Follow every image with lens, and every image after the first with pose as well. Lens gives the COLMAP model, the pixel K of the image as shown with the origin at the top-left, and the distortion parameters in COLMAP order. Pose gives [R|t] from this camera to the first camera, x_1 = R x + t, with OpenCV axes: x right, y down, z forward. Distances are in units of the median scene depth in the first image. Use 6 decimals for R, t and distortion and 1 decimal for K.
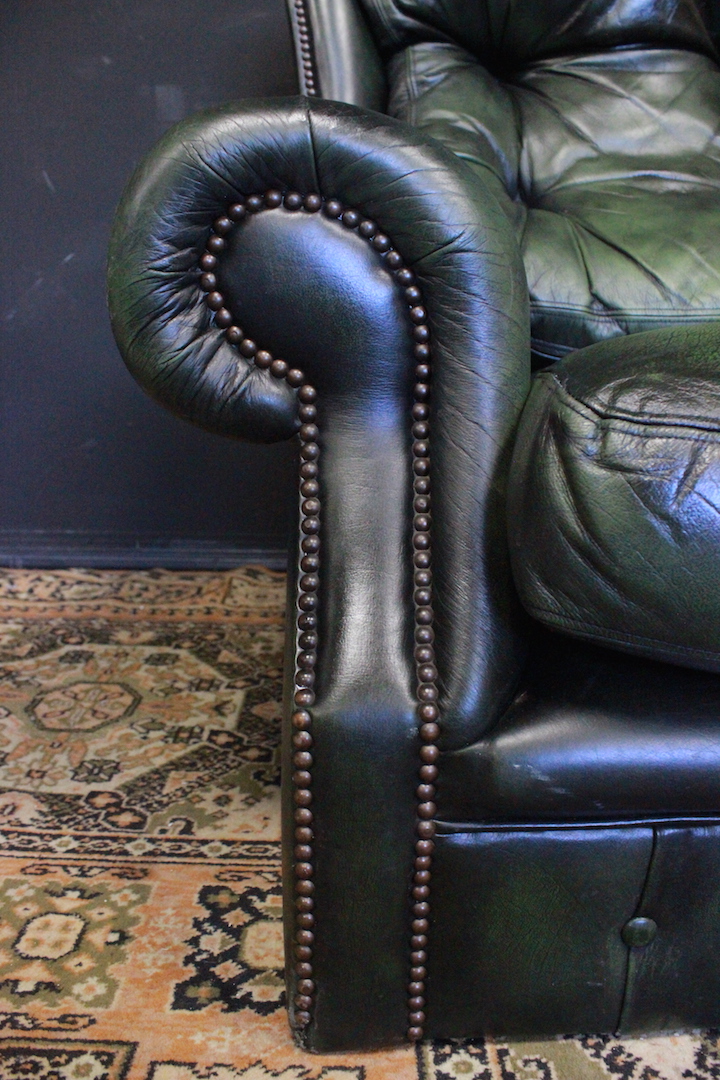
lens RADIAL K [[901.0, 0, 357.8], [0, 901.0, 537.4], [0, 0, 1]] dist [-0.157897, 0.114069]
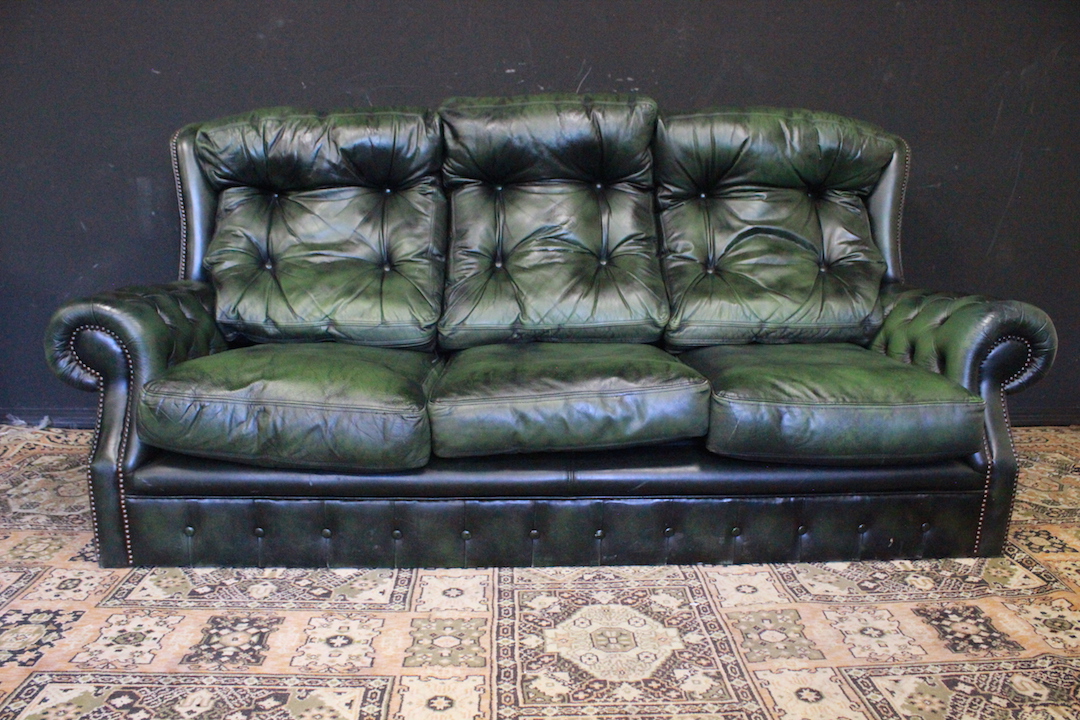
lens RADIAL K [[901.0, 0, 534.5], [0, 901.0, 363.2], [0, 0, 1]] dist [-0.157897, 0.114069]
pose [[0.999584, -0.014441, 0.024955, 0.913985], [0.015249, 0.999356, -0.032495, -0.048734], [-0.024470, 0.032862, 0.999160, -1.450176]]
